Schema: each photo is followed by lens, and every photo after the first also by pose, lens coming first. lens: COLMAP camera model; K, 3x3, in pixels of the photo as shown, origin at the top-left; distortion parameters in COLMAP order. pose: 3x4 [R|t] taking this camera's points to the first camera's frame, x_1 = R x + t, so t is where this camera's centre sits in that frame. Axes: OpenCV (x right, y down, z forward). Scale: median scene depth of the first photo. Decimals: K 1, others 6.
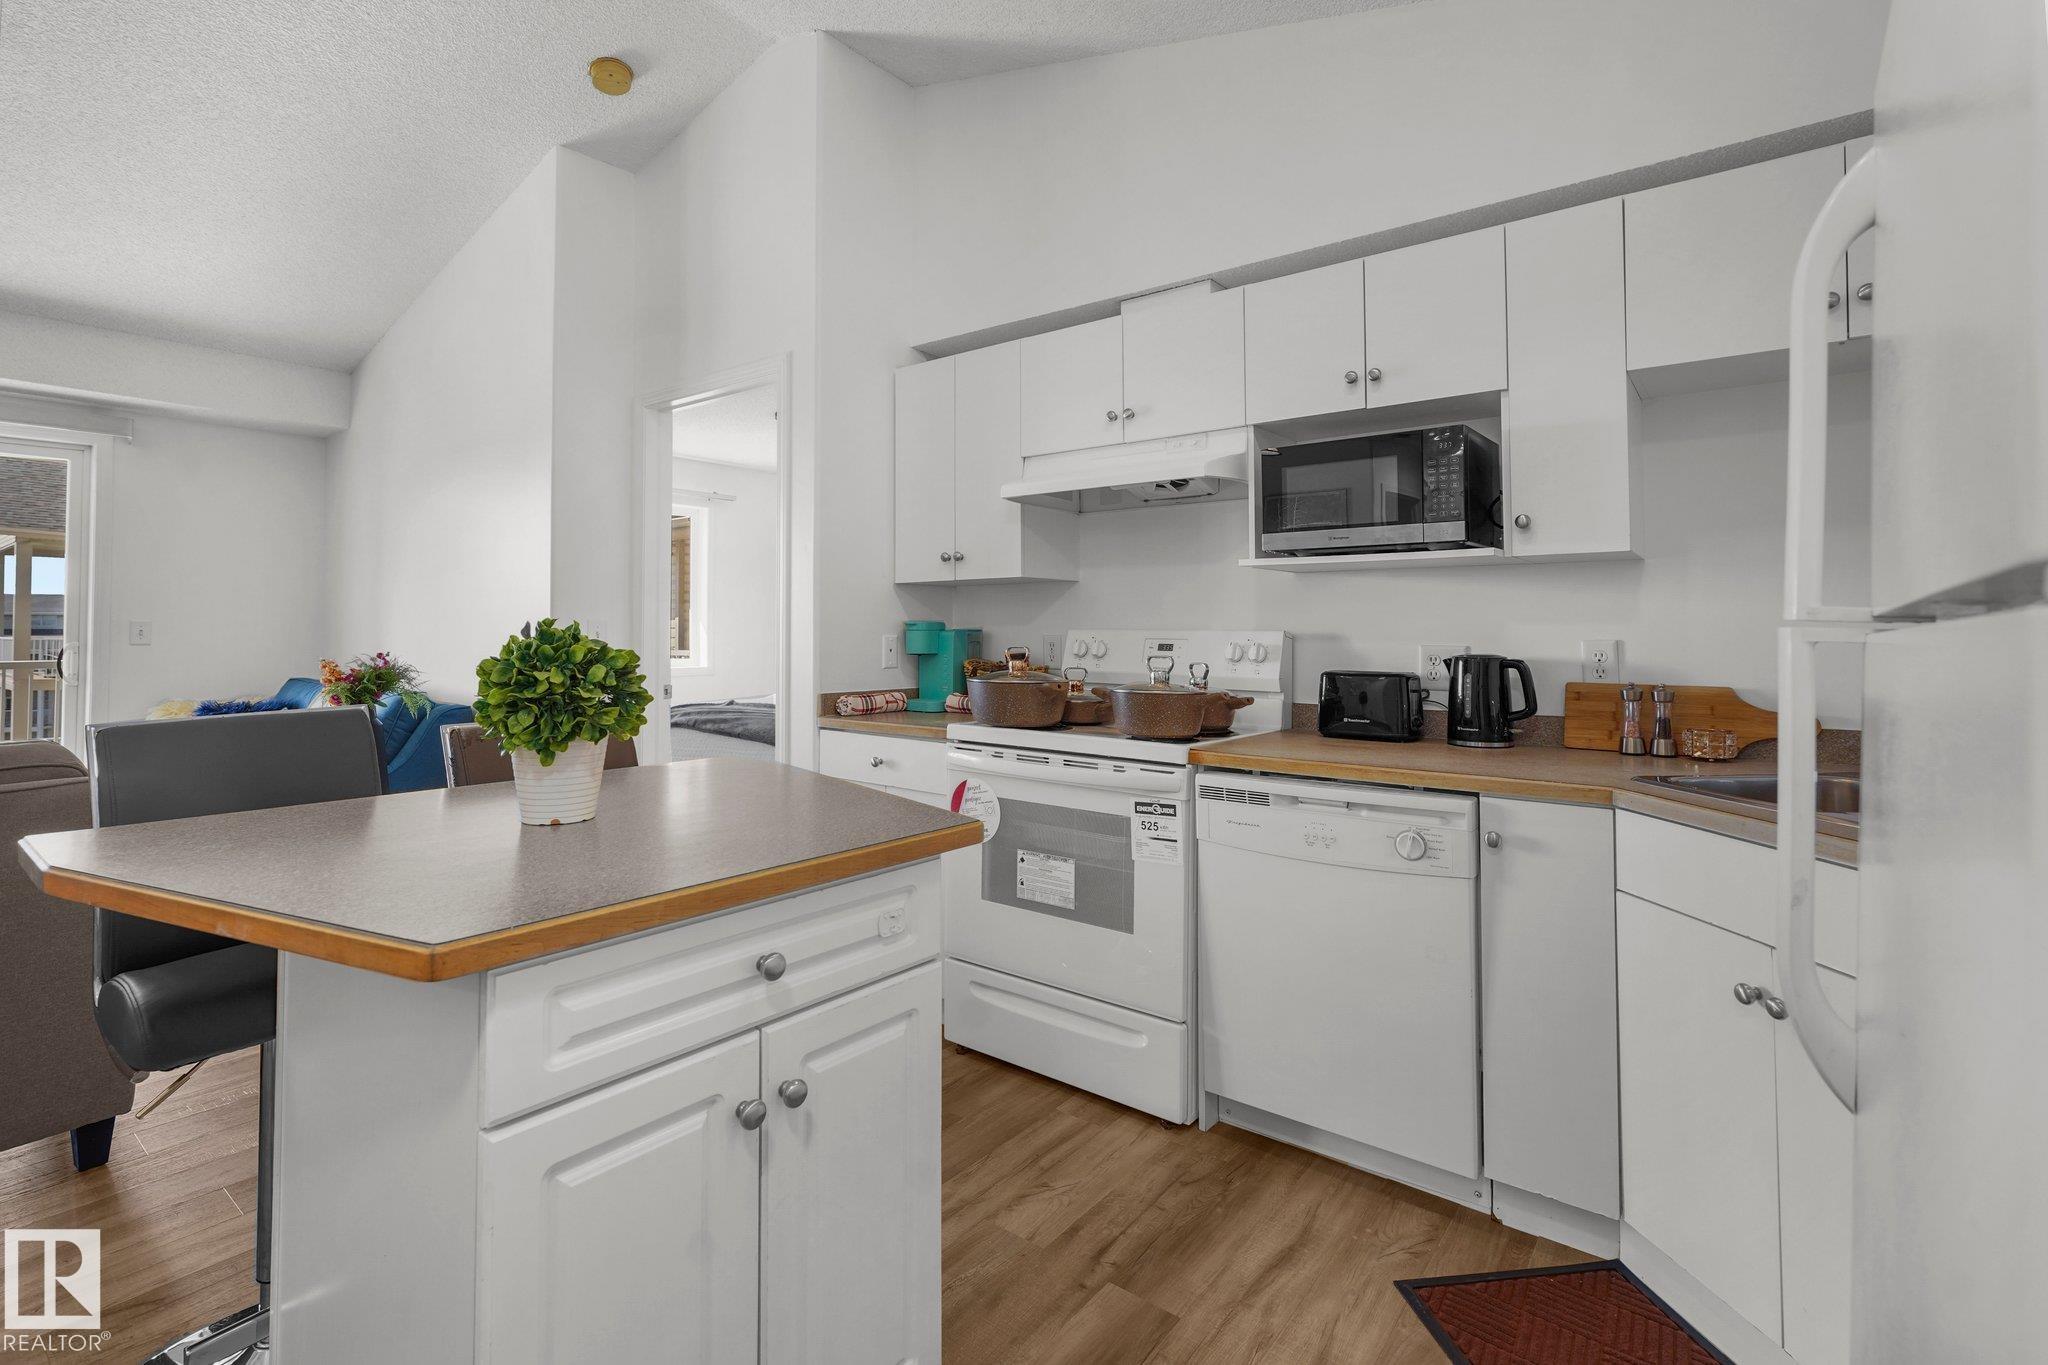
lens RADIAL K [[937.7, 0, 1064.1], [0, 937.7, 622.5], [0, 0, 1]] dist [-0.007261, 0.003632]
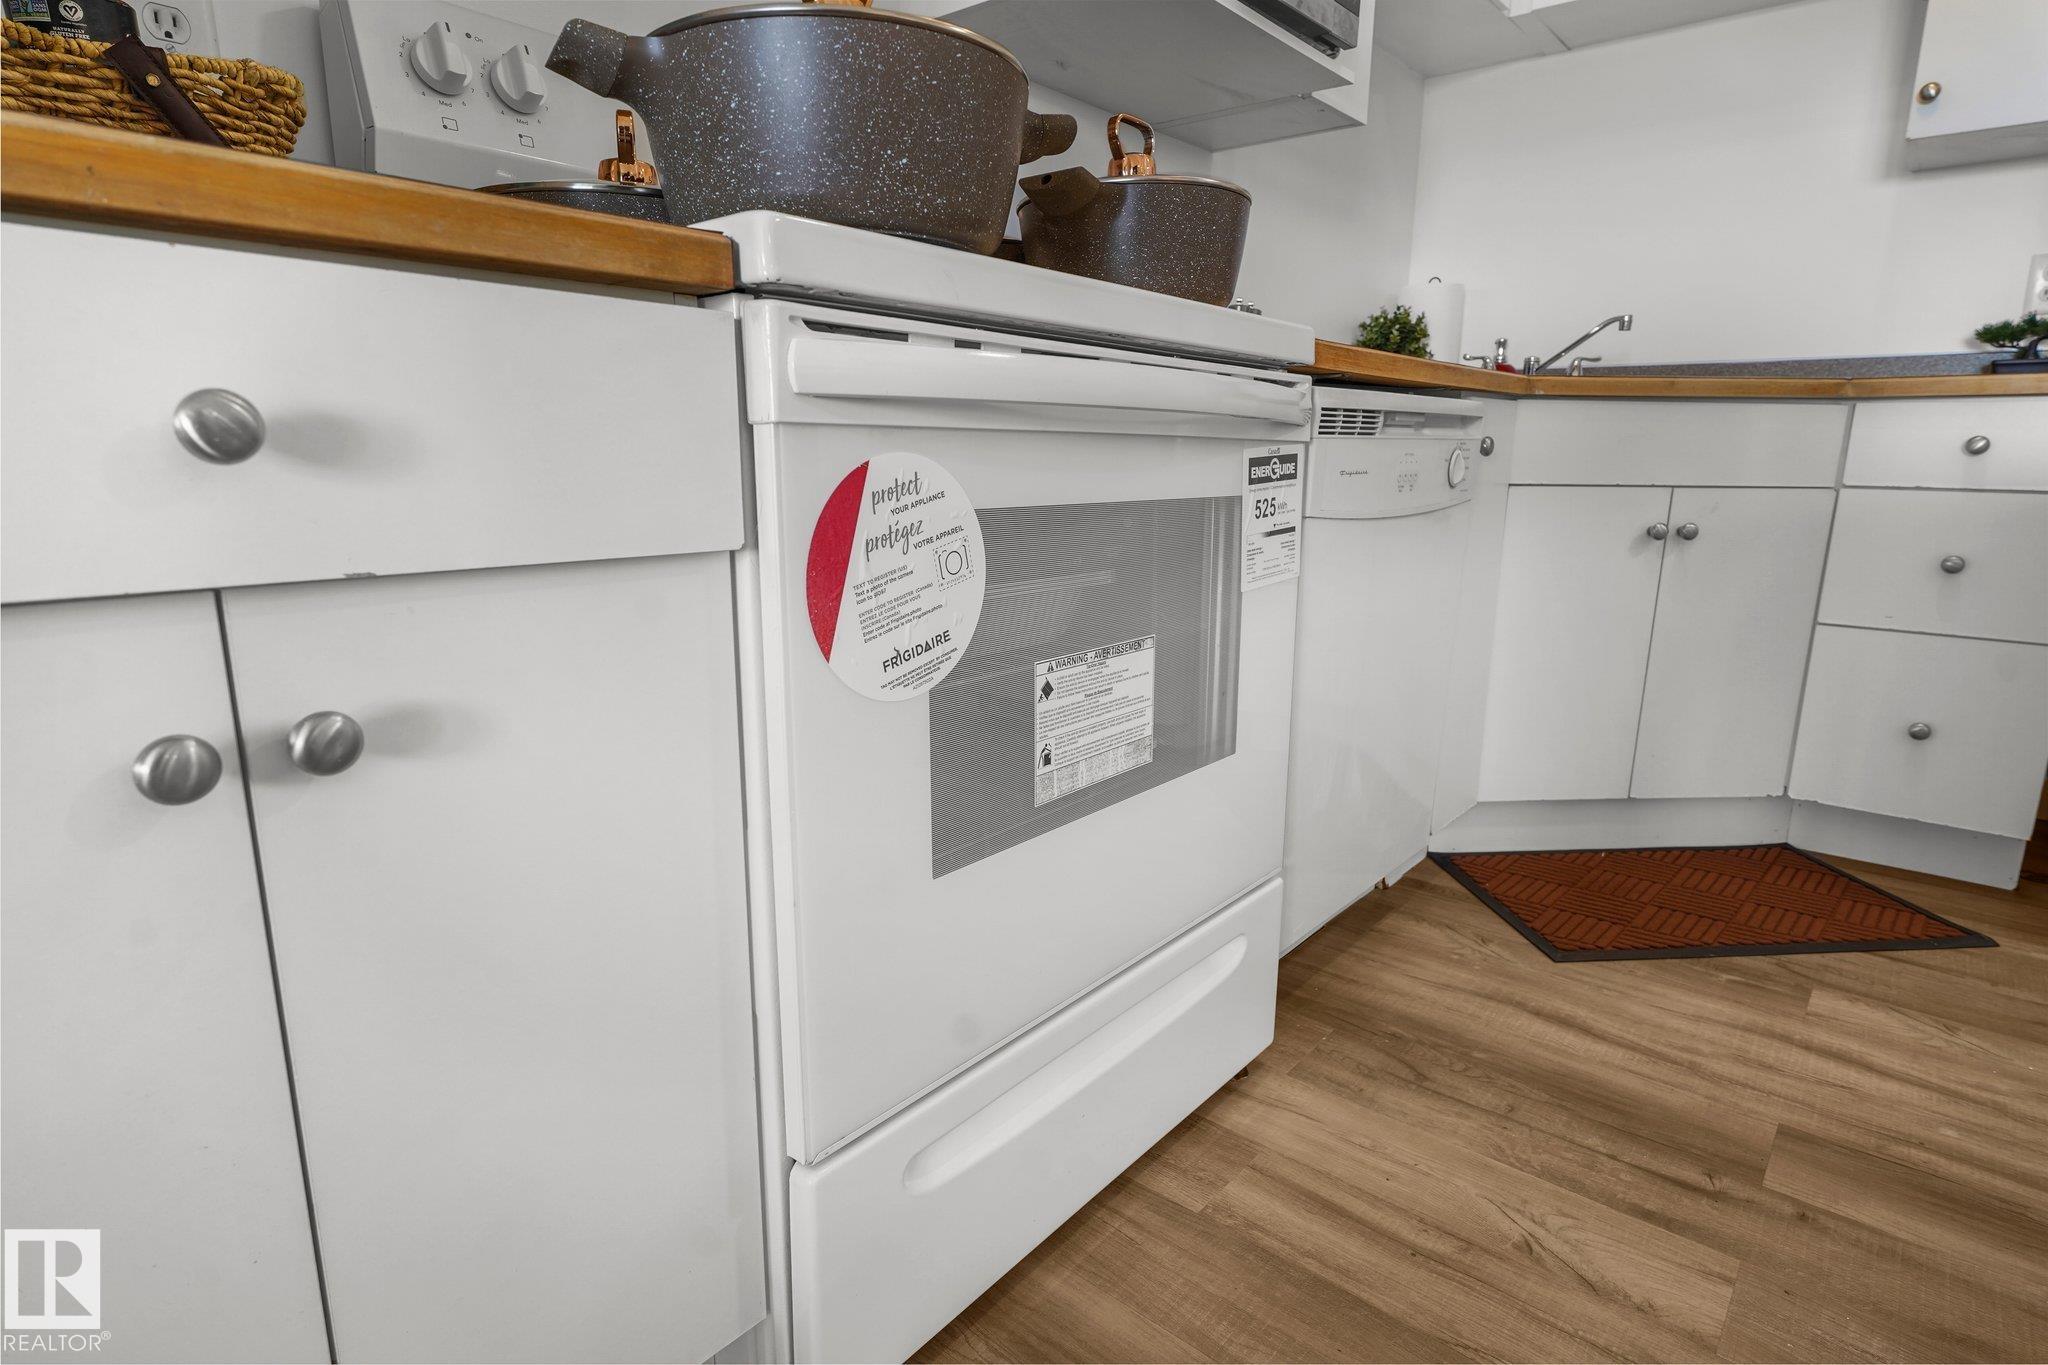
lens RADIAL K [[1077.7, 0, 1007.7], [0, 1077.7, 674.9], [0, 0, 1]] dist [0.007444, 0.000033]
pose [[0.076964, -0.216968, 0.973140, -0.432516], [-0.018837, 0.975544, 0.218994, 0.178851], [-0.996856, -0.035186, 0.070994, 1.054986]]
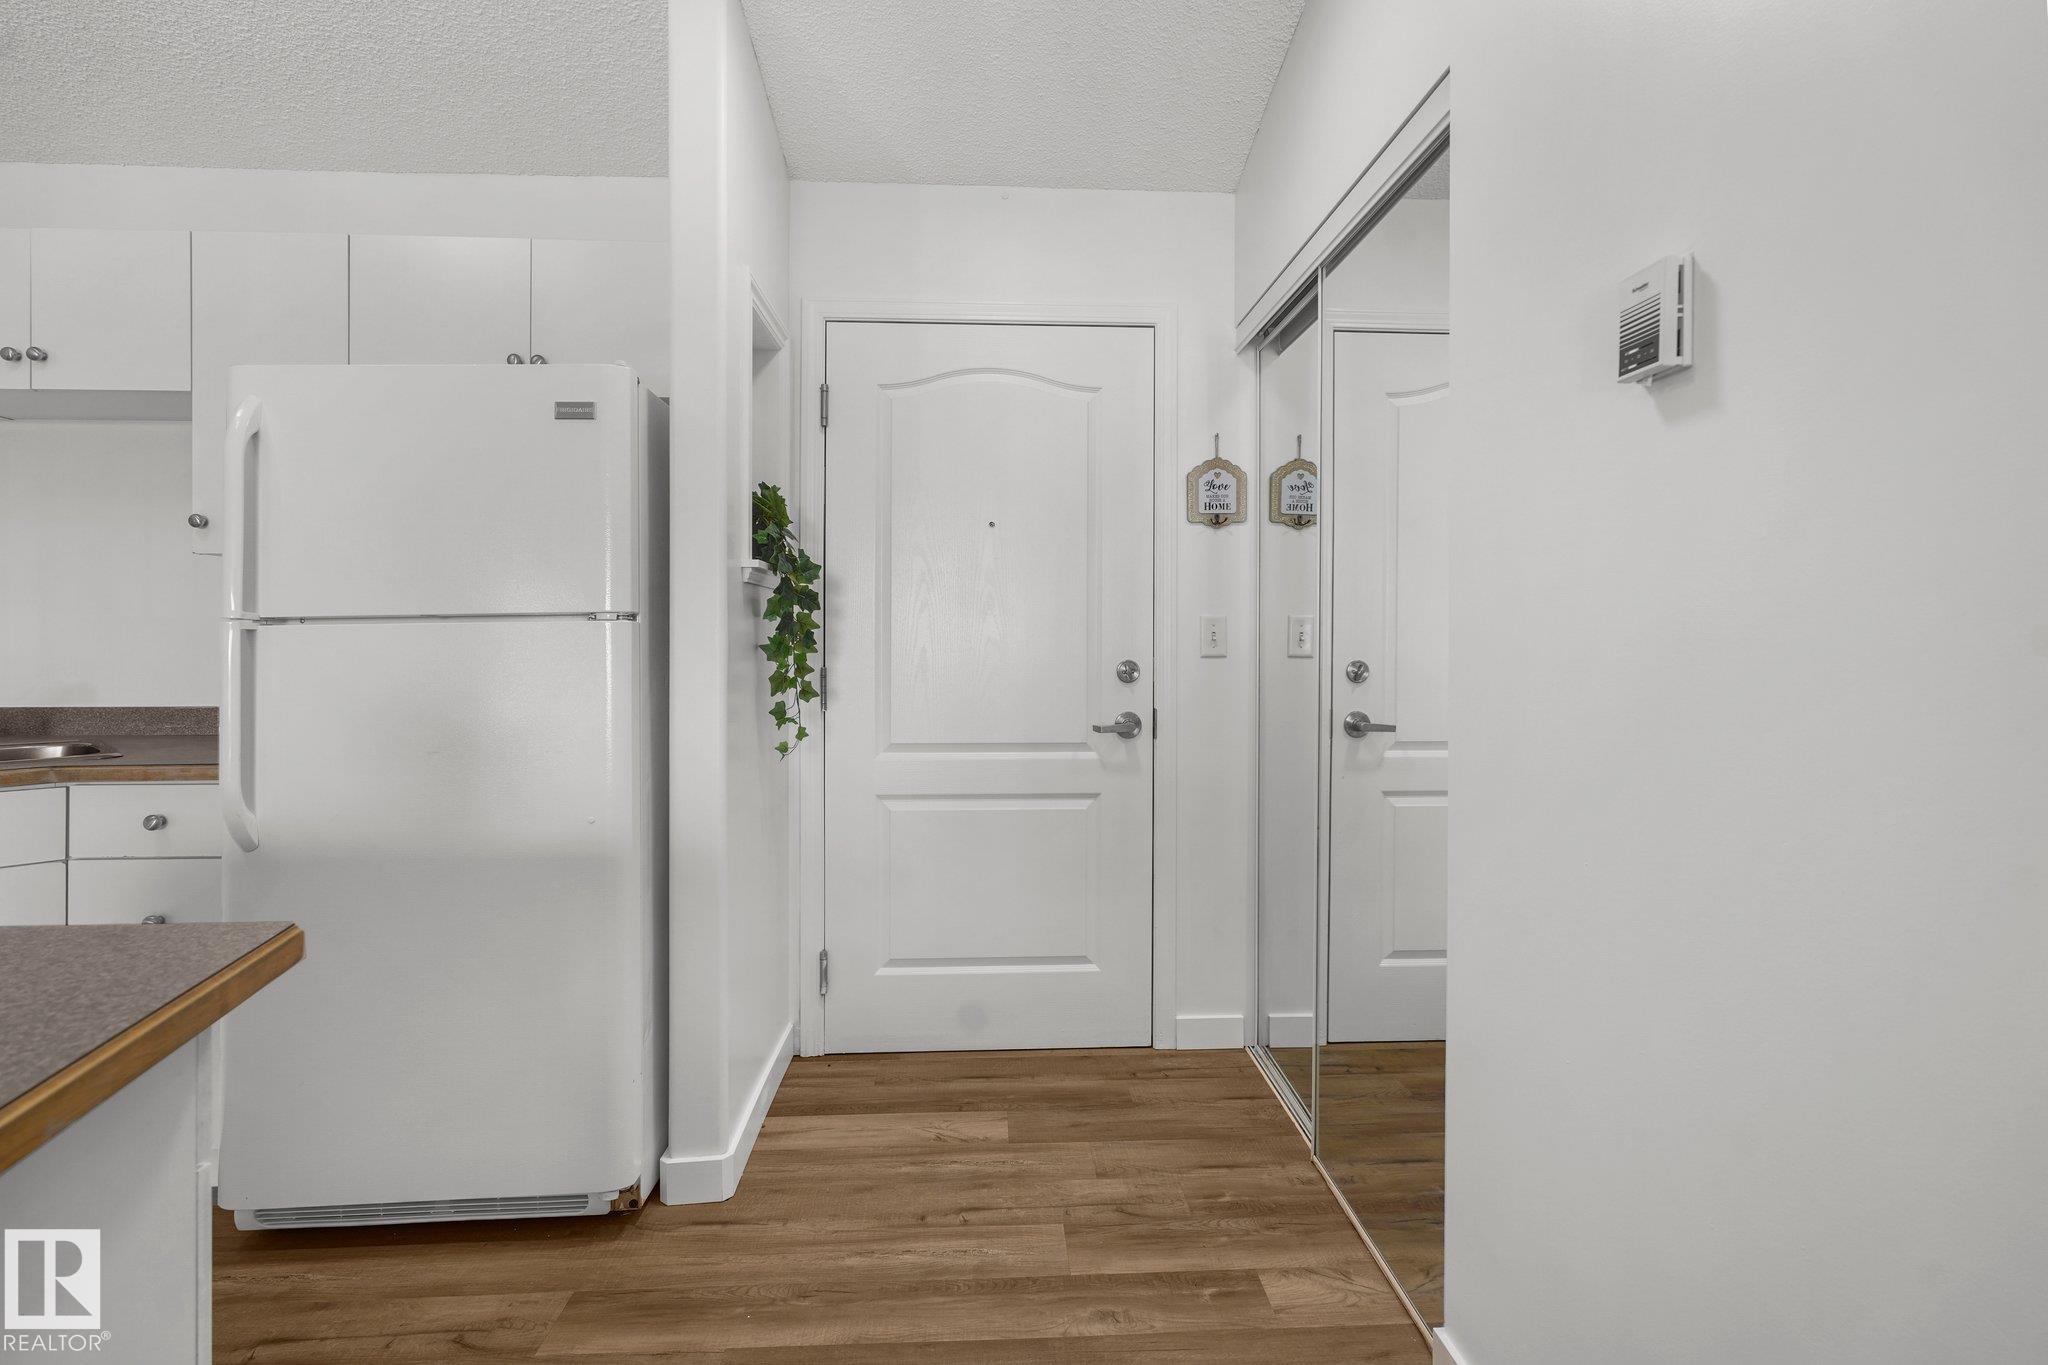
lens RADIAL K [[937.7, 0, 1034.7], [0, 937.7, 638.4], [0, 0, 1]] dist [-0.007261, 0.003632]
pose [[-0.645073, -0.002007, 0.764118, -0.693369], [-0.010078, 0.999932, -0.005882, 0.012222], [-0.764054, -0.011496, -0.645049, 0.353974]]
